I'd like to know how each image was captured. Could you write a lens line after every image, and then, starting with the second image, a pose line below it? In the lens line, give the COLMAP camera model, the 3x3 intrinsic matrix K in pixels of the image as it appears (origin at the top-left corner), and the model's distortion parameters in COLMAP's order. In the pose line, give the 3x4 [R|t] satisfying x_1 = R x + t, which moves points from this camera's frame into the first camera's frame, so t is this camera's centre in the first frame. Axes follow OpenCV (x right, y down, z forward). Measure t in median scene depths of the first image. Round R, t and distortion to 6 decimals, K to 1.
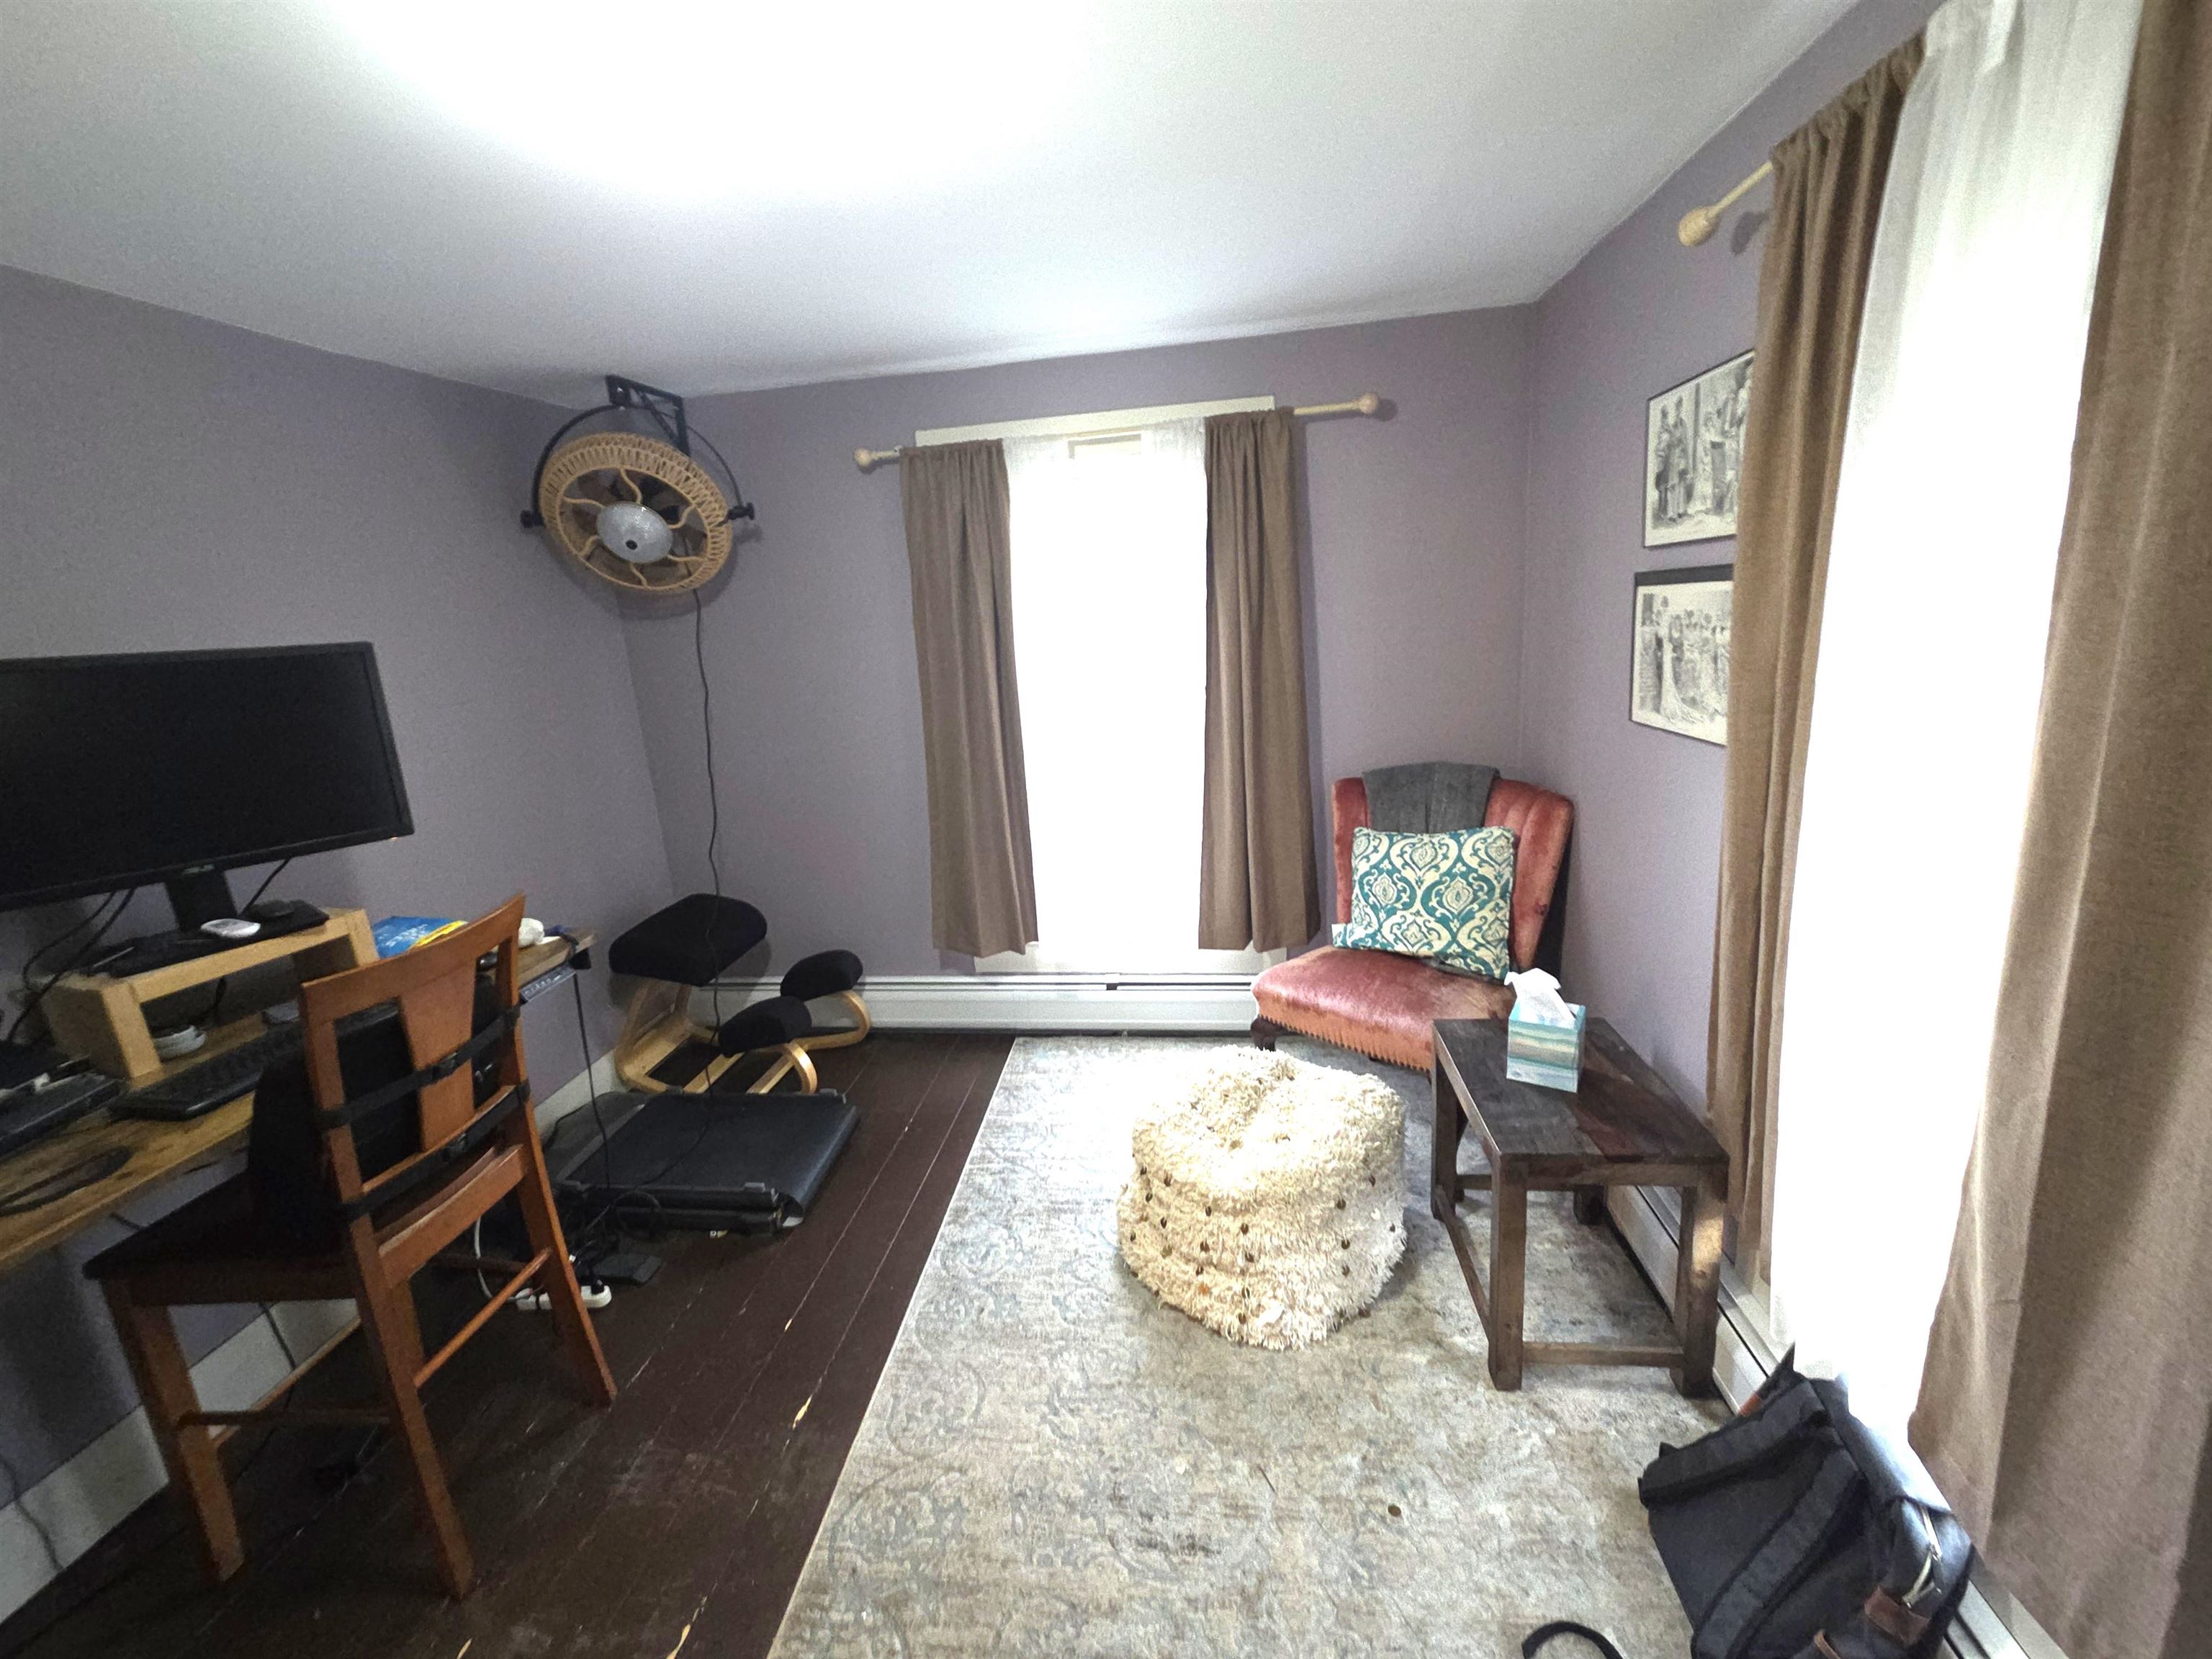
lens RADIAL K [[895.0, 0, 1106.0], [0, 895.0, 829.5], [0, 0, 1]] dist [0.000813, 0.000033]
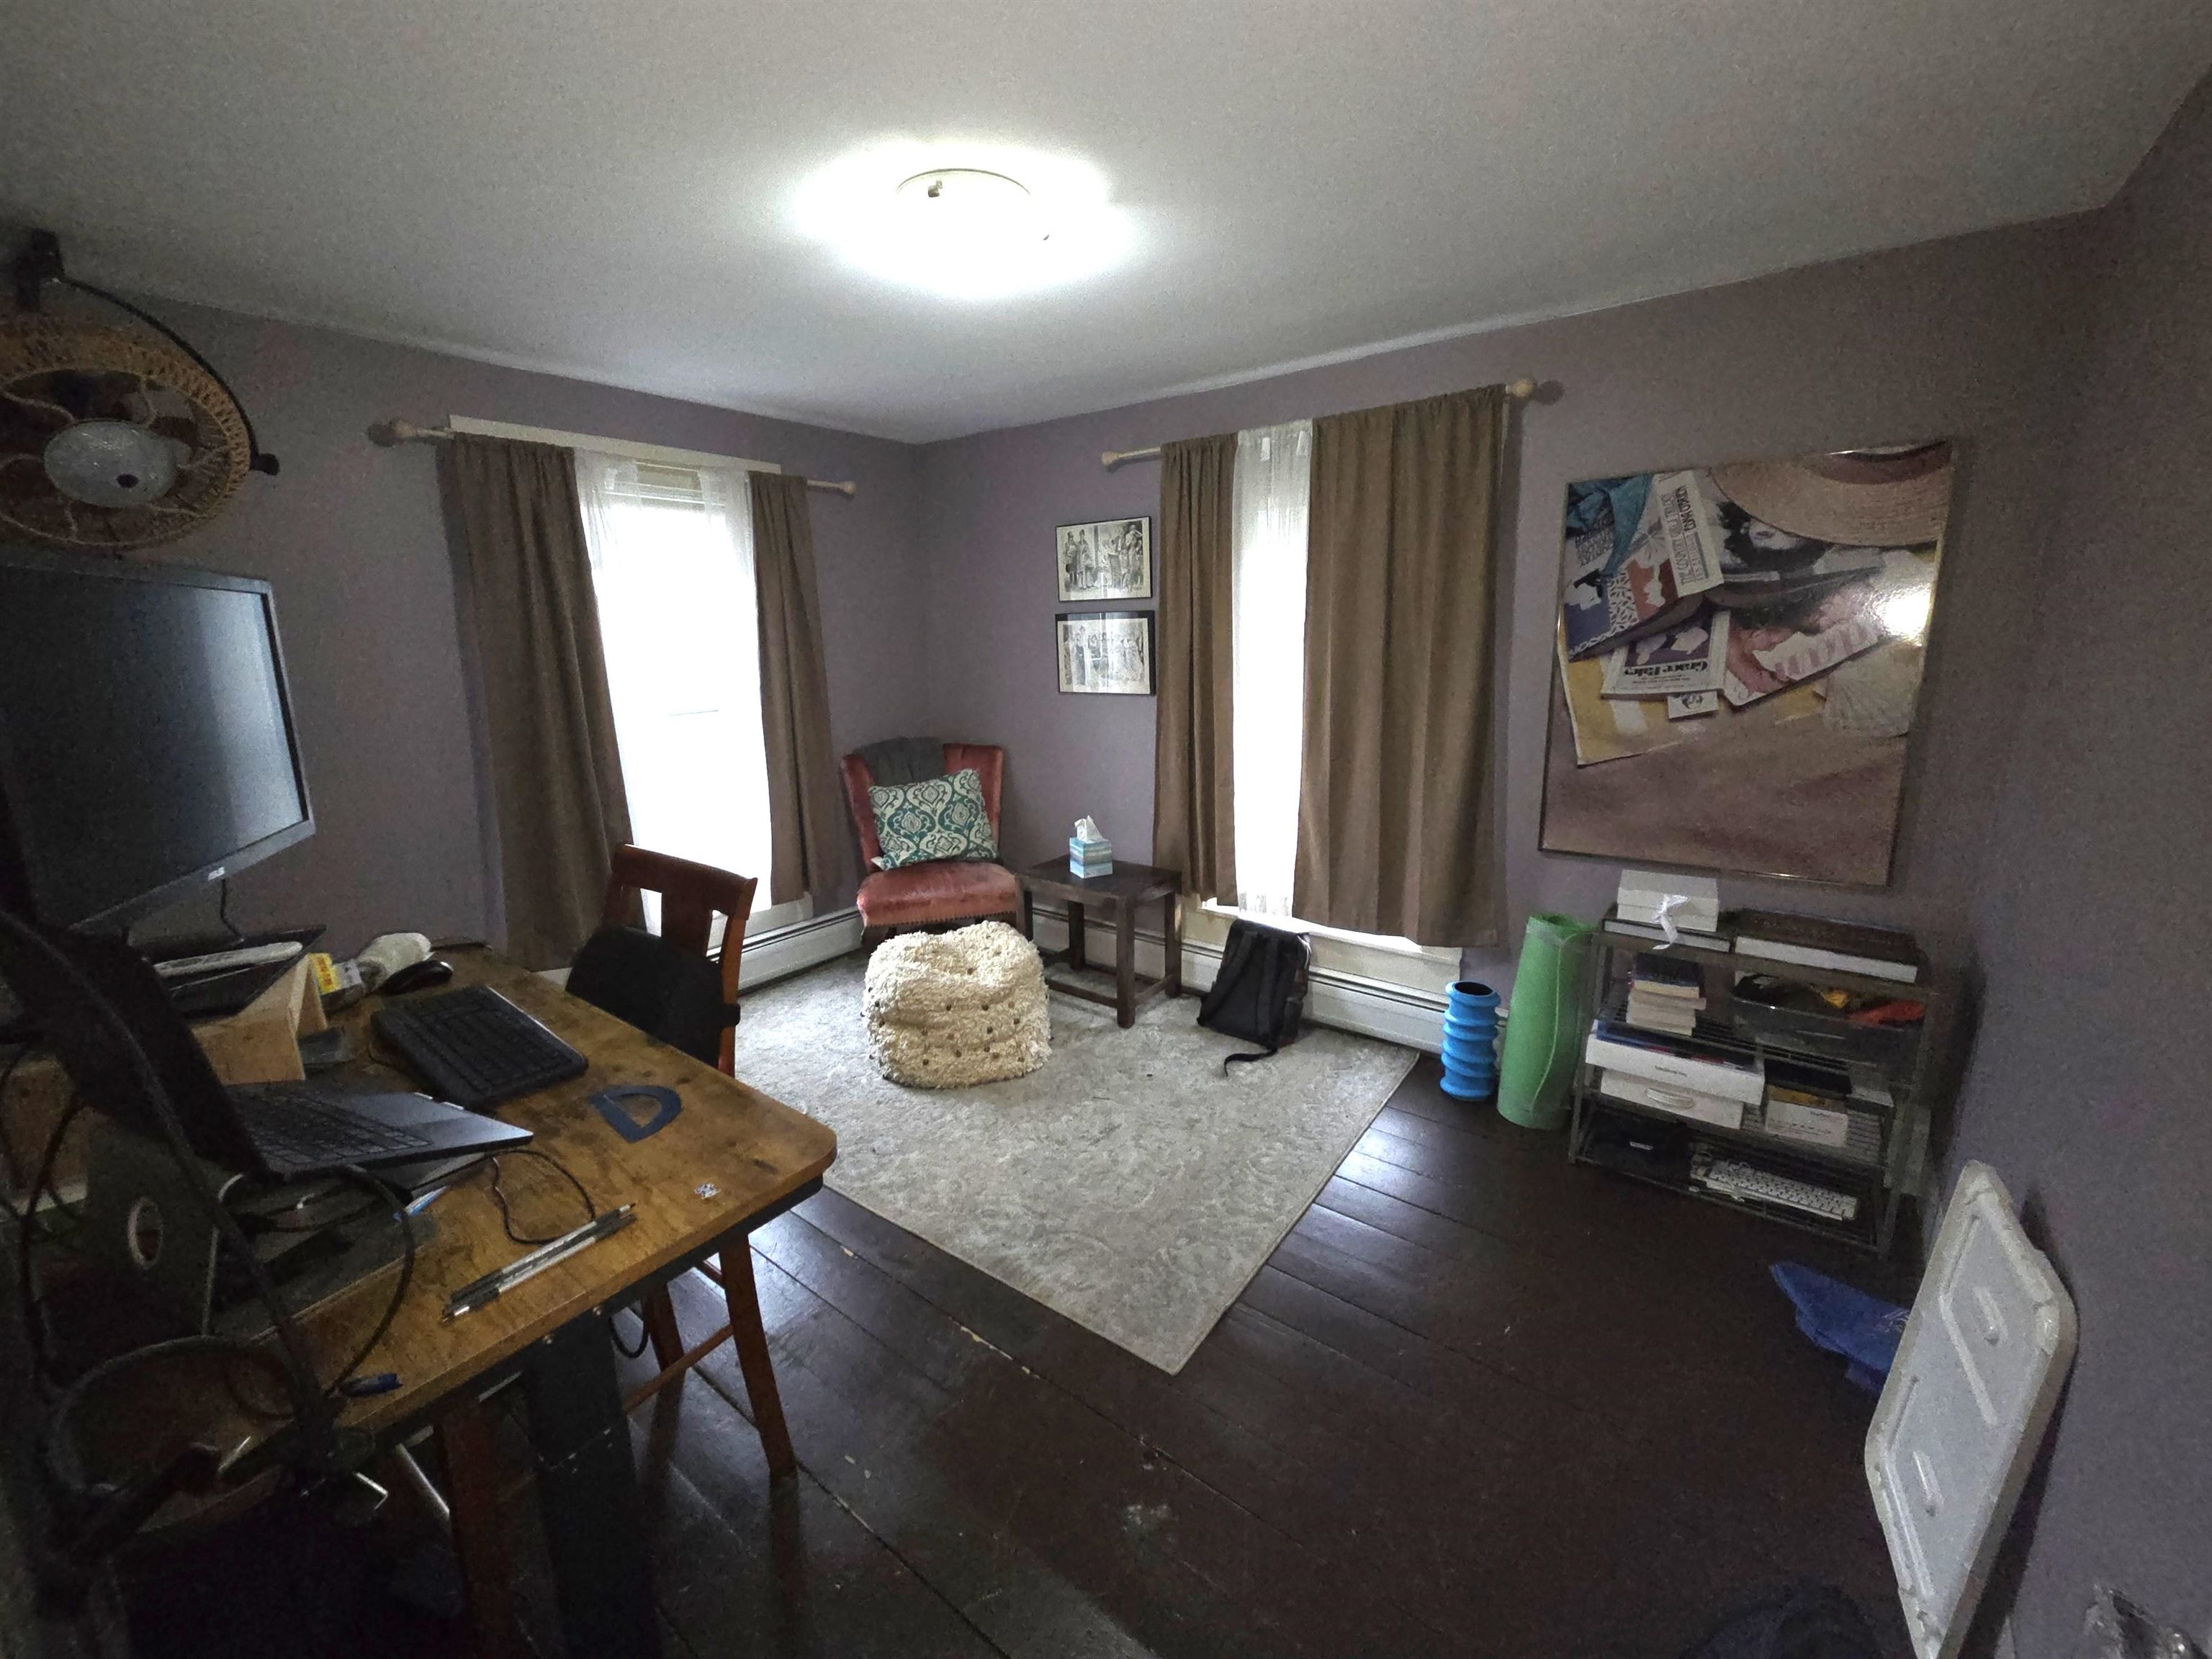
lens RADIAL K [[879.4, 0, 1077.9], [0, 879.4, 835.3], [0, 0, 1]] dist [0.000887, 0.000102]
pose [[0.505567, -0.141338, 0.851132, -0.824755], [0.188553, 0.980745, 0.050862, 0.071053], [-0.841932, 0.134769, 0.522482, 0.031369]]
